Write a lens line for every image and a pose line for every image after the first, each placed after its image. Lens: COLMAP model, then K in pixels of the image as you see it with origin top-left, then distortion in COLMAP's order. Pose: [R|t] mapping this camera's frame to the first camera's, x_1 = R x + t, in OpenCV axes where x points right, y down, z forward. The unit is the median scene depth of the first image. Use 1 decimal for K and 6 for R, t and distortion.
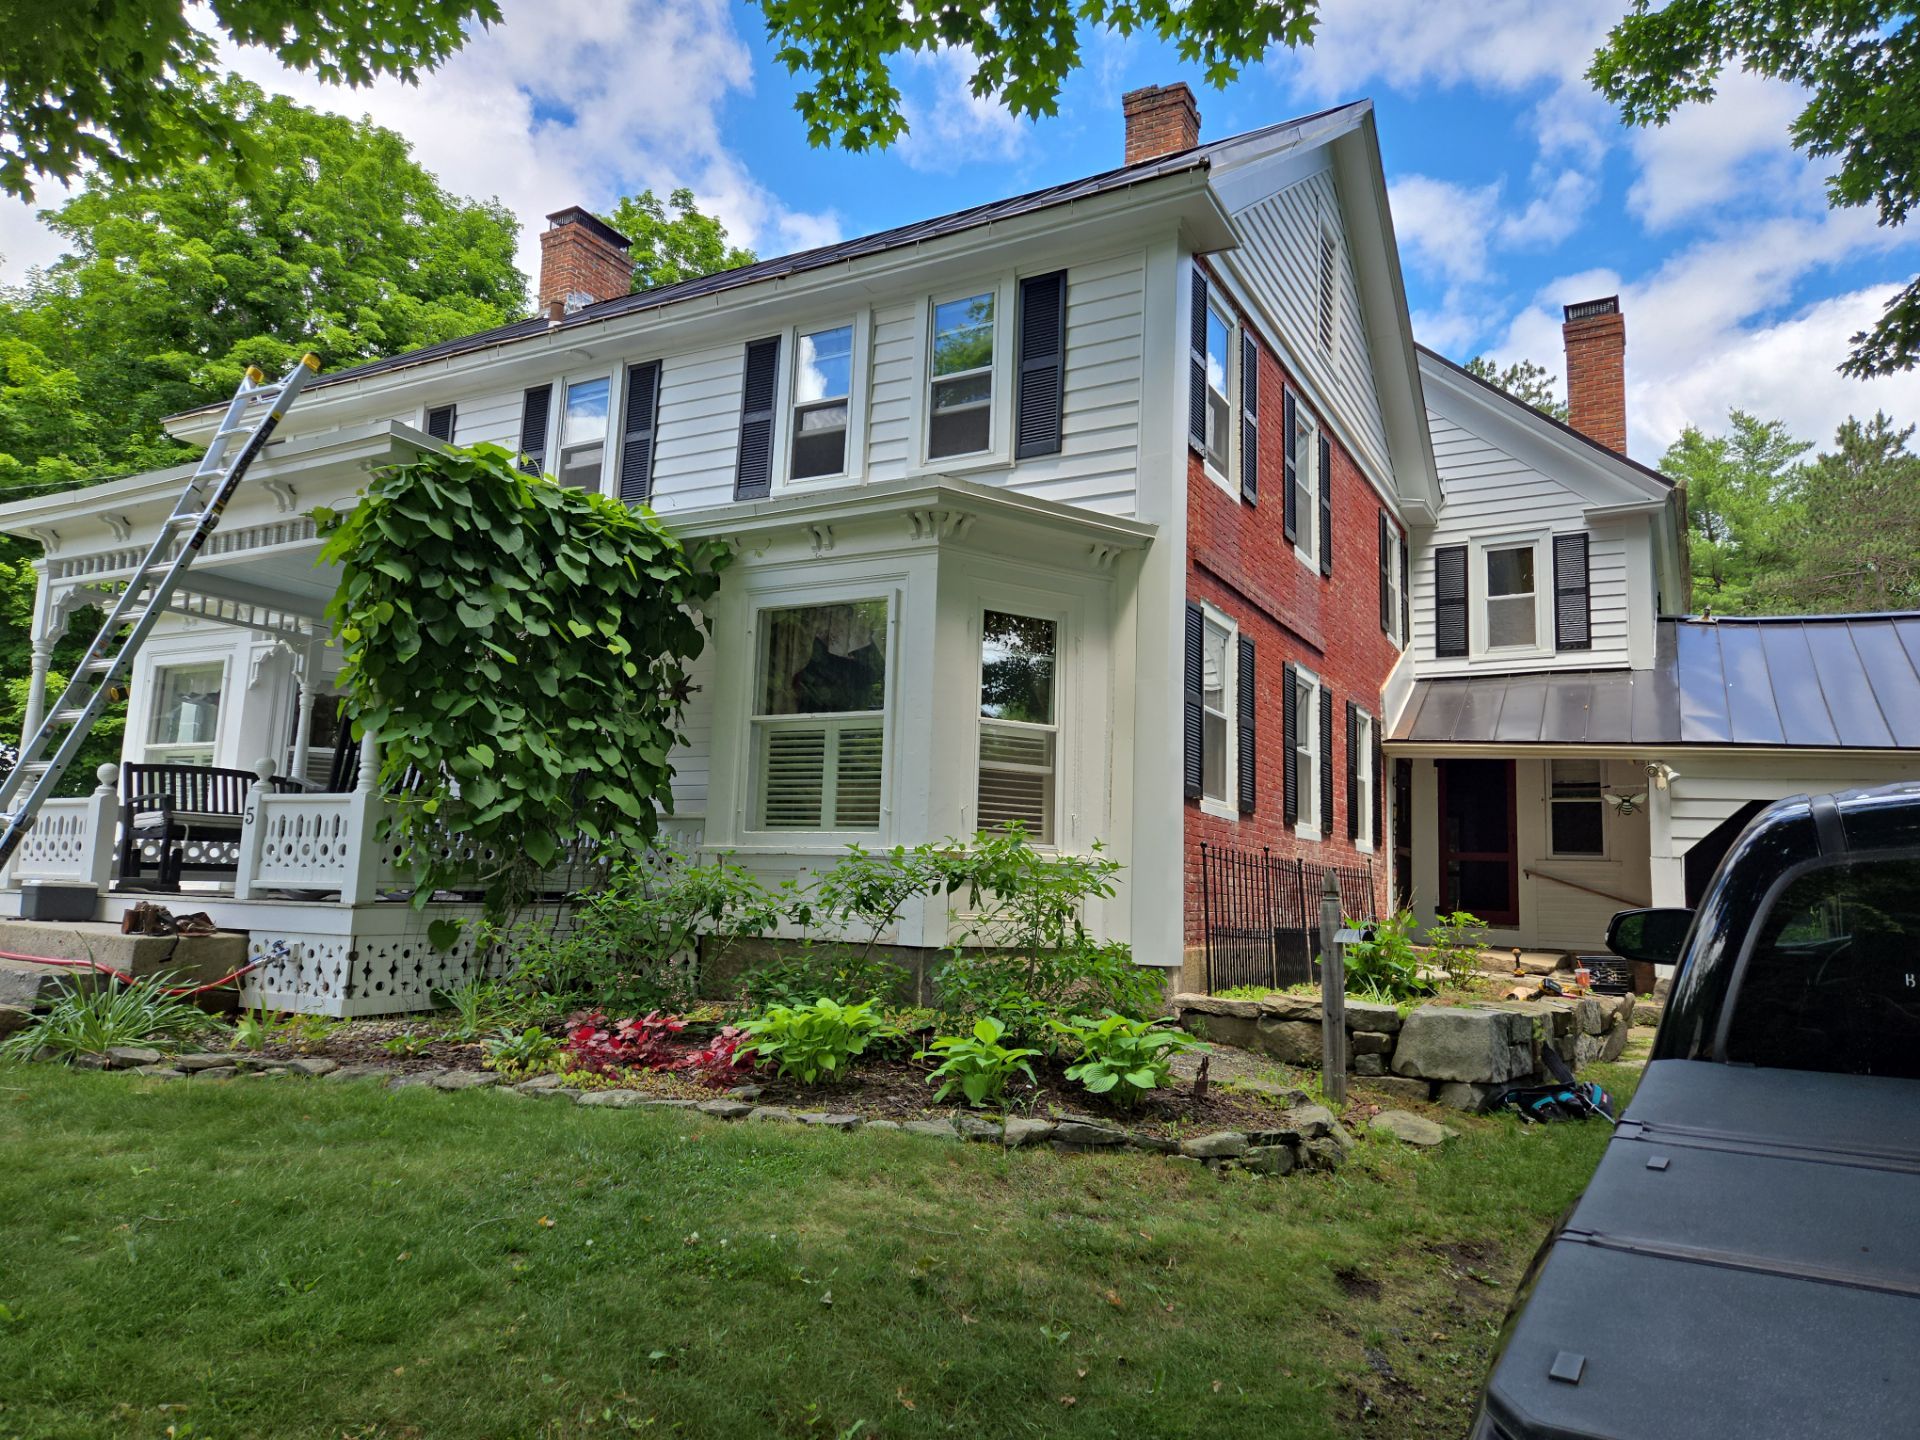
lens RADIAL K [[1289.7, 0, 960.2], [0, 1289.7, 721.4], [0, 0, 1]] dist [-0.002760, -0.000532]
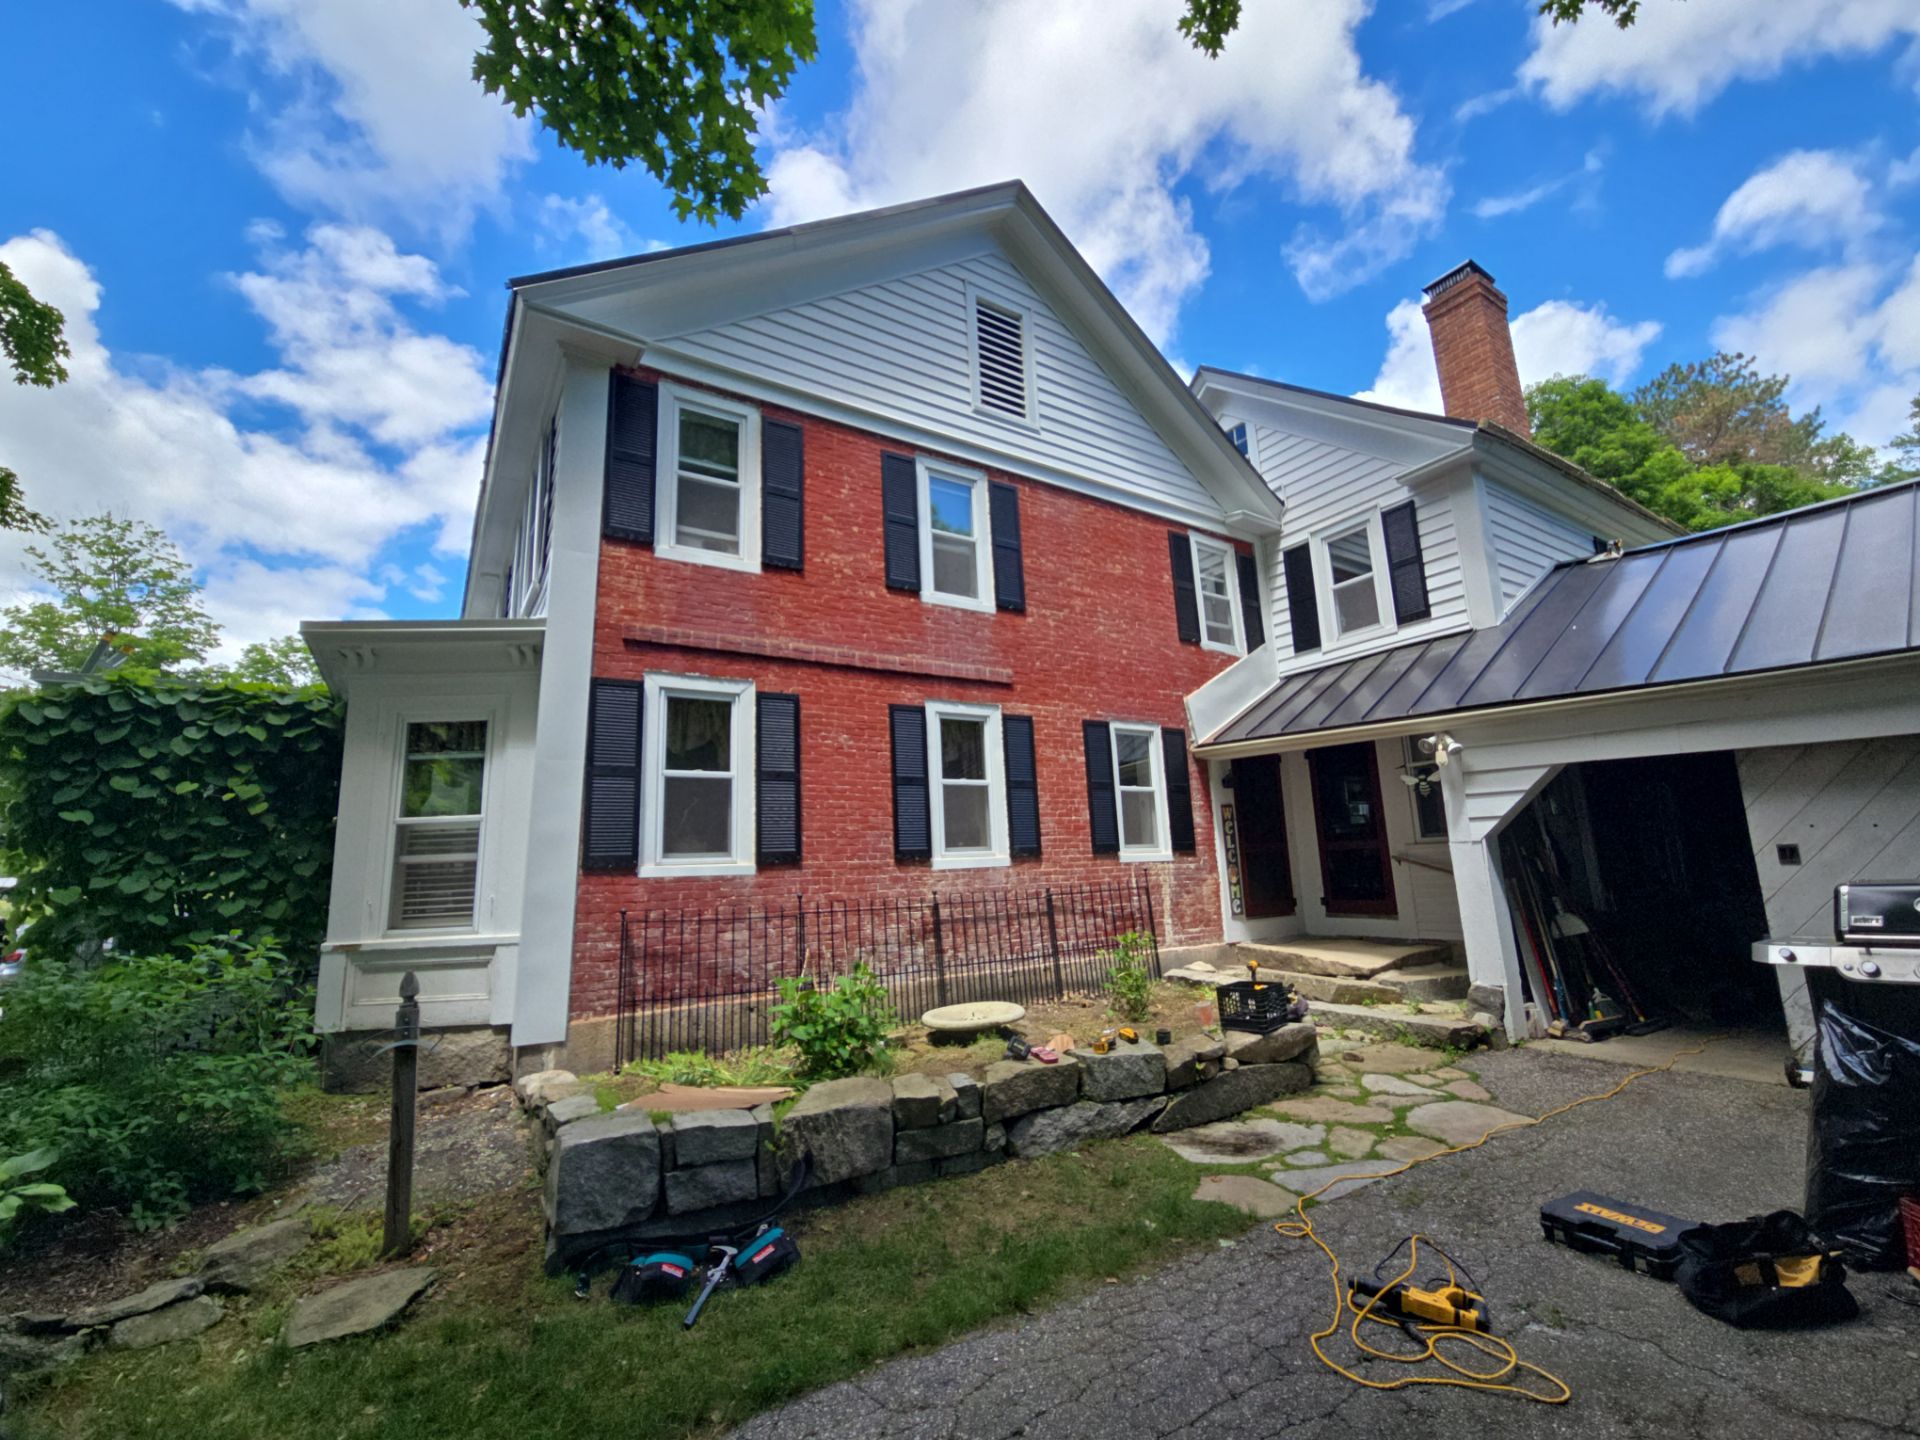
lens RADIAL K [[816.7, 0, 953.1], [0, 816.7, 713.3], [0, 0, 1]] dist [-0.002153, -0.000191]
pose [[0.889761, -0.160409, -0.427311, 0.419786], [0.136003, 0.986857, -0.087268, 0.018212], [0.435694, 0.019532, 0.899883, 0.305839]]
